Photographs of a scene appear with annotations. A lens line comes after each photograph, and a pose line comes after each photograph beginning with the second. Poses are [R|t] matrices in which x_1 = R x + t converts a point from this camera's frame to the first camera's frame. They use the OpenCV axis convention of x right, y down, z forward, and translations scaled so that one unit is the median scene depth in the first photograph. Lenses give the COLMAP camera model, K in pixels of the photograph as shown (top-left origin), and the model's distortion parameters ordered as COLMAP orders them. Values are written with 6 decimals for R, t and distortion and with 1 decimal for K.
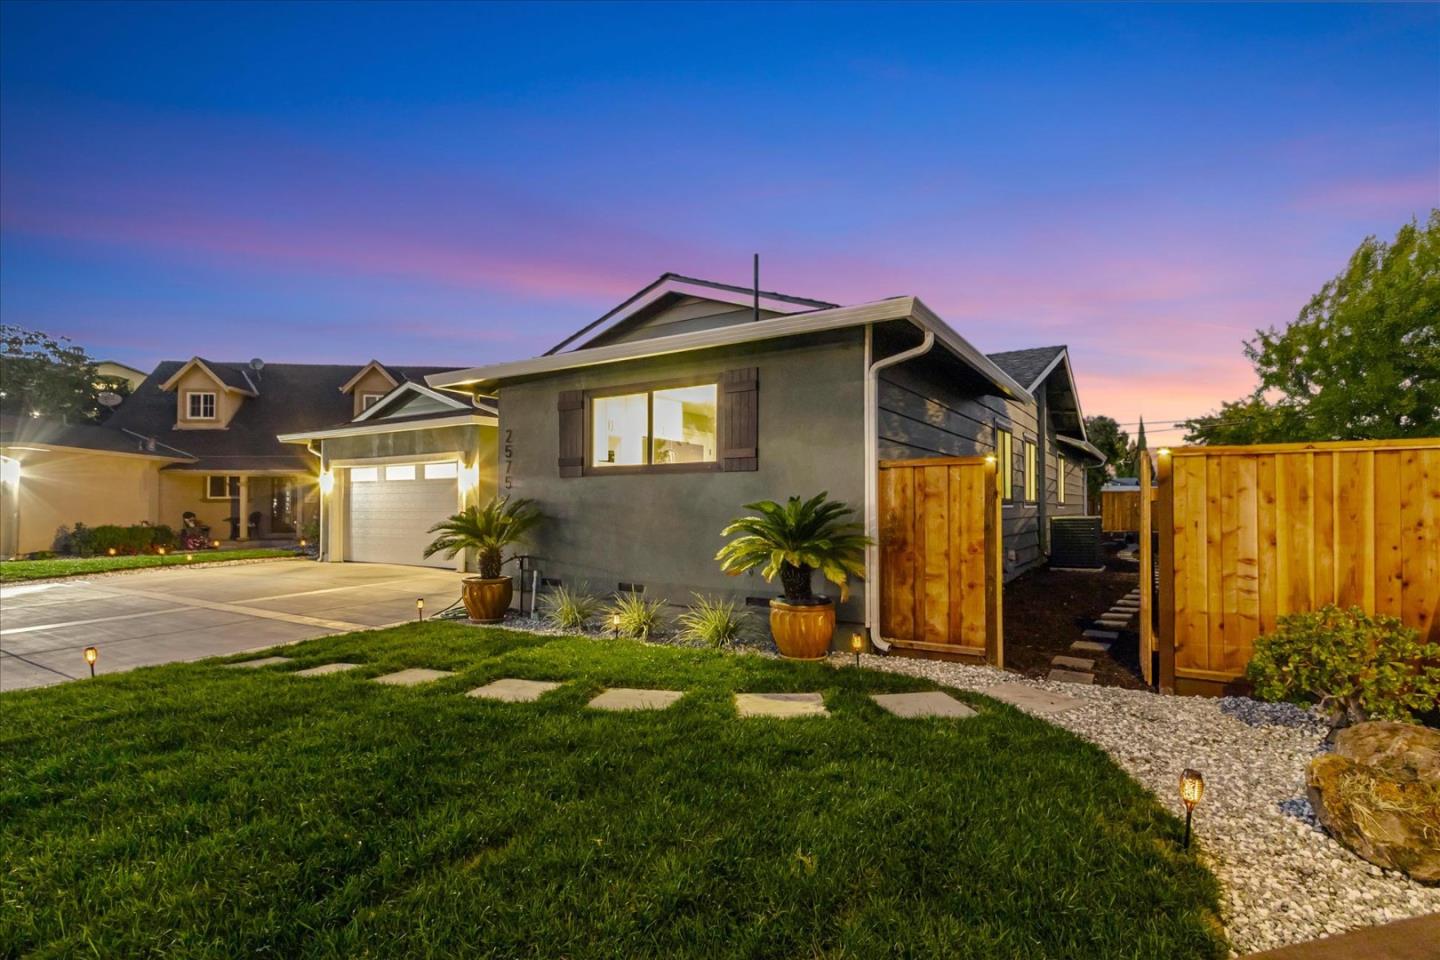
lens RADIAL K [[681.8, 0, 722.1], [0, 681.8, 488.8], [0, 0, 1]] dist [0.000634, -0.000207]
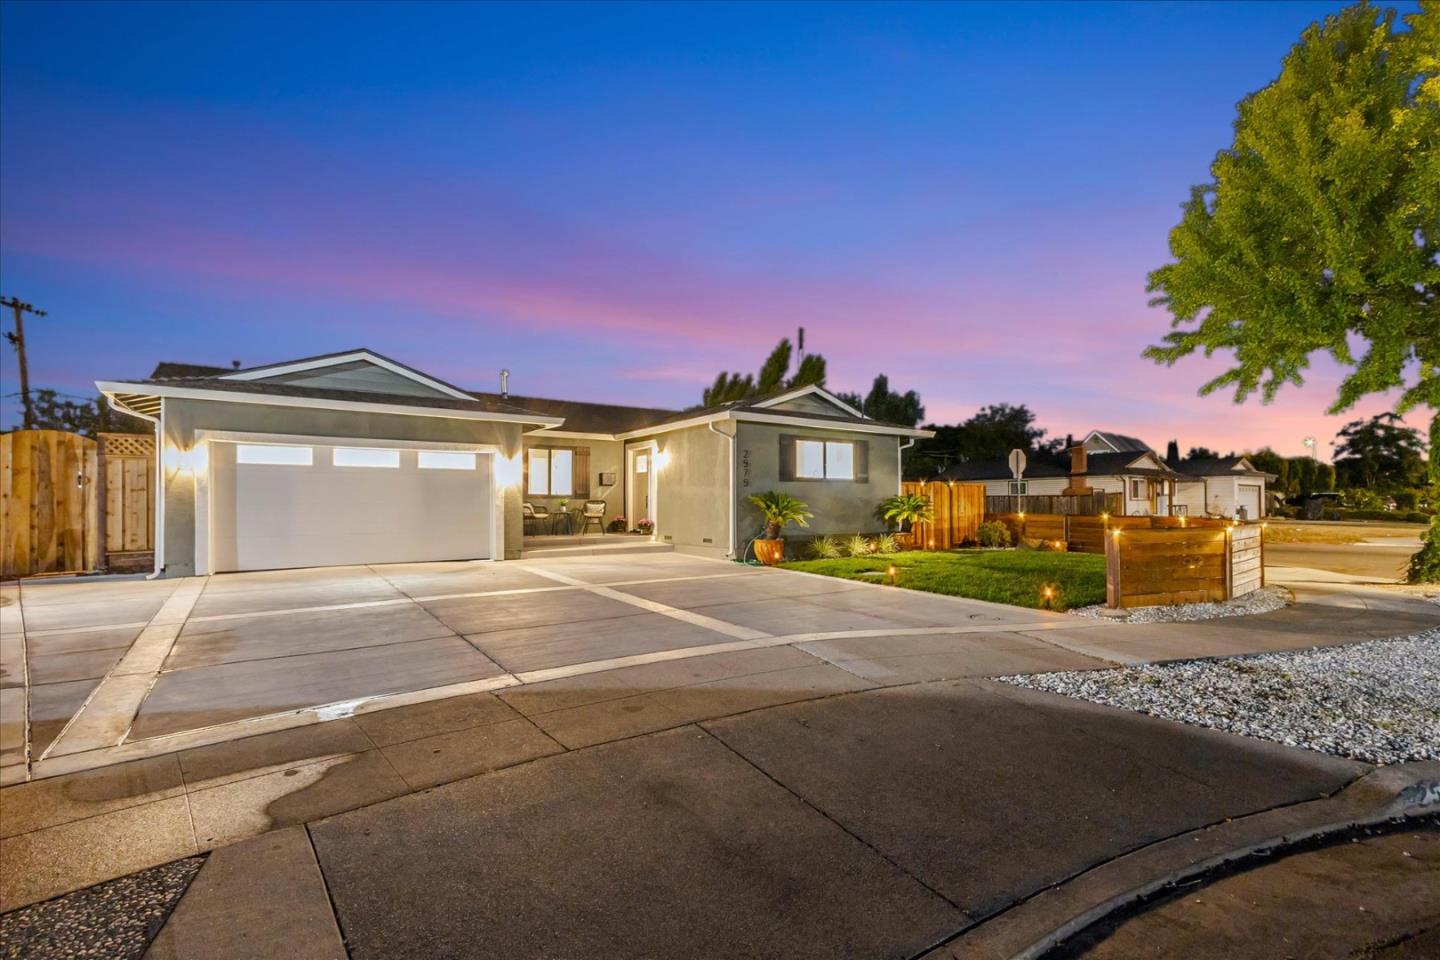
lens RADIAL K [[662.4, 0, 718.5], [0, 662.4, 490.8], [0, 0, 1]] dist [0.000052, -0.000233]
pose [[0.383822, 0.020573, 0.923178, -2.535228], [-0.021285, 0.999683, -0.013428, 0.046970], [-0.923162, -0.014496, 0.384138, 0.639642]]
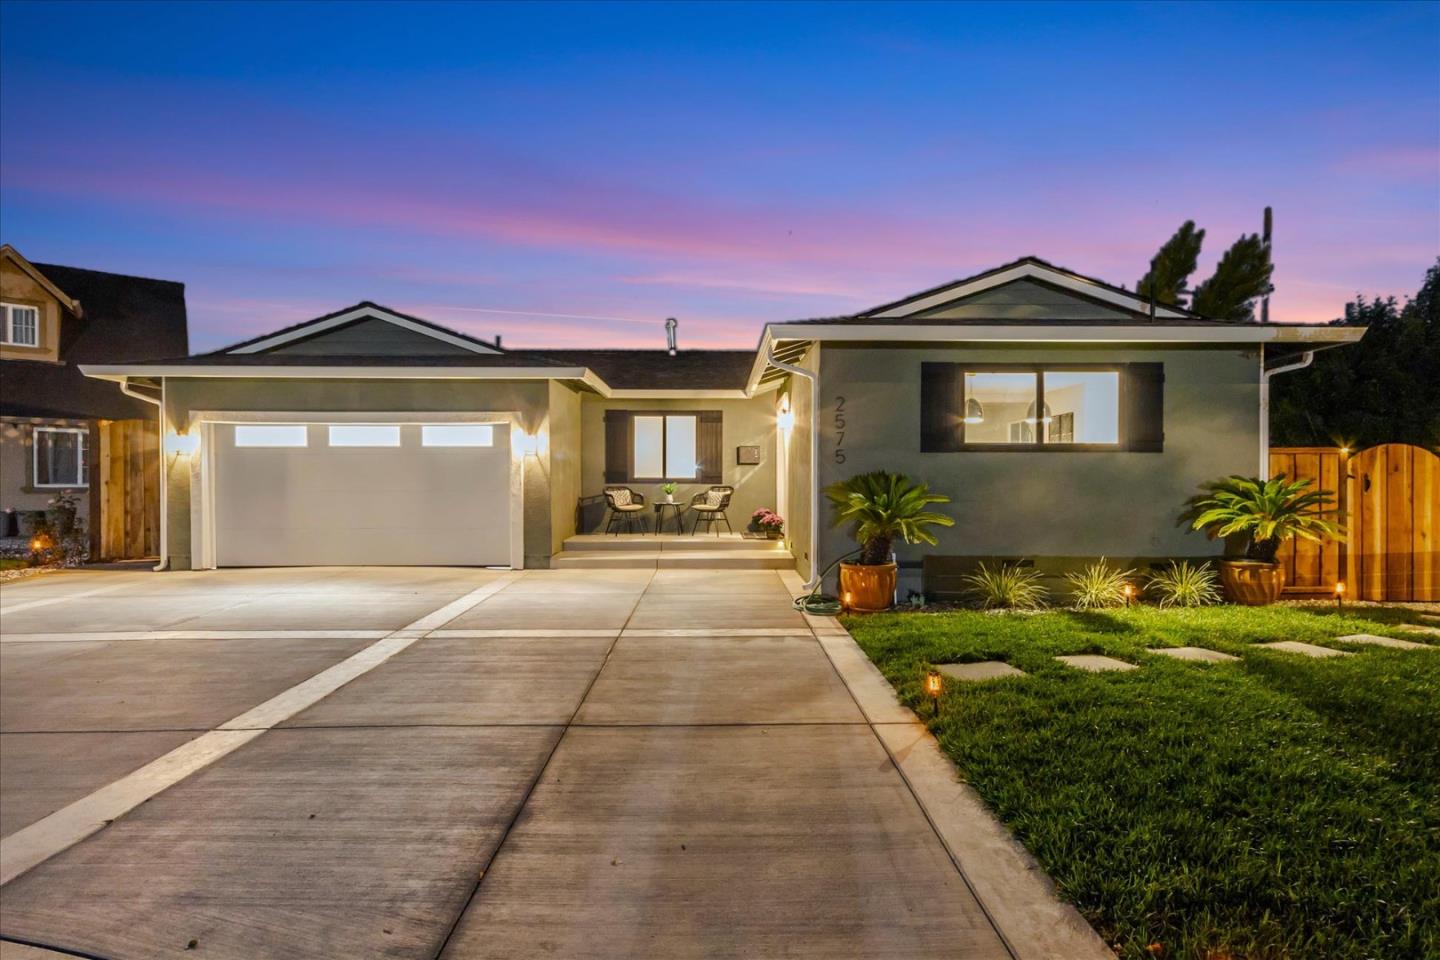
lens RADIAL K [[723.6, 0, 719.4], [0, 723.6, 483.1], [0, 0, 1]] dist [0.001656, 0.000302]
pose [[0.839501, 0.004415, 0.543340, -1.350334], [-0.015625, 0.999750, 0.016019, 0.018778], [-0.543133, -0.021938, 0.839360, 0.415053]]
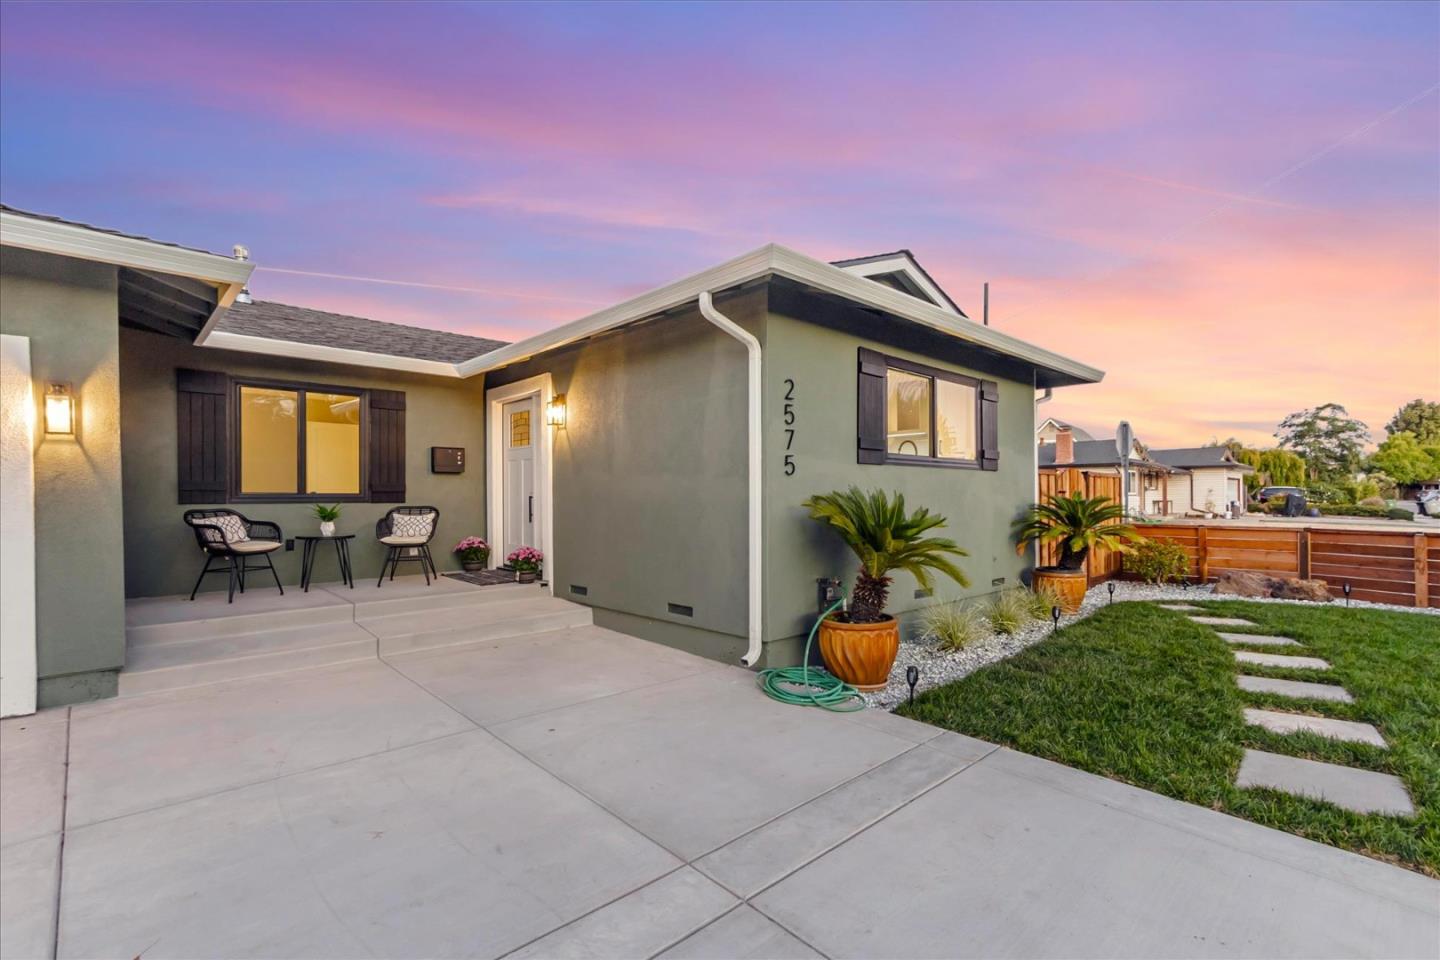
lens RADIAL K [[657.3, 0, 719.7], [0, 657.3, 492.8], [0, 0, 1]] dist [0.000992, 0.000025]
pose [[0.244906, 0.006576, 0.969525, -1.276233], [-0.020996, 0.999778, -0.001478, 0.025461], [-0.969319, -0.019994, 0.244990, 1.291888]]
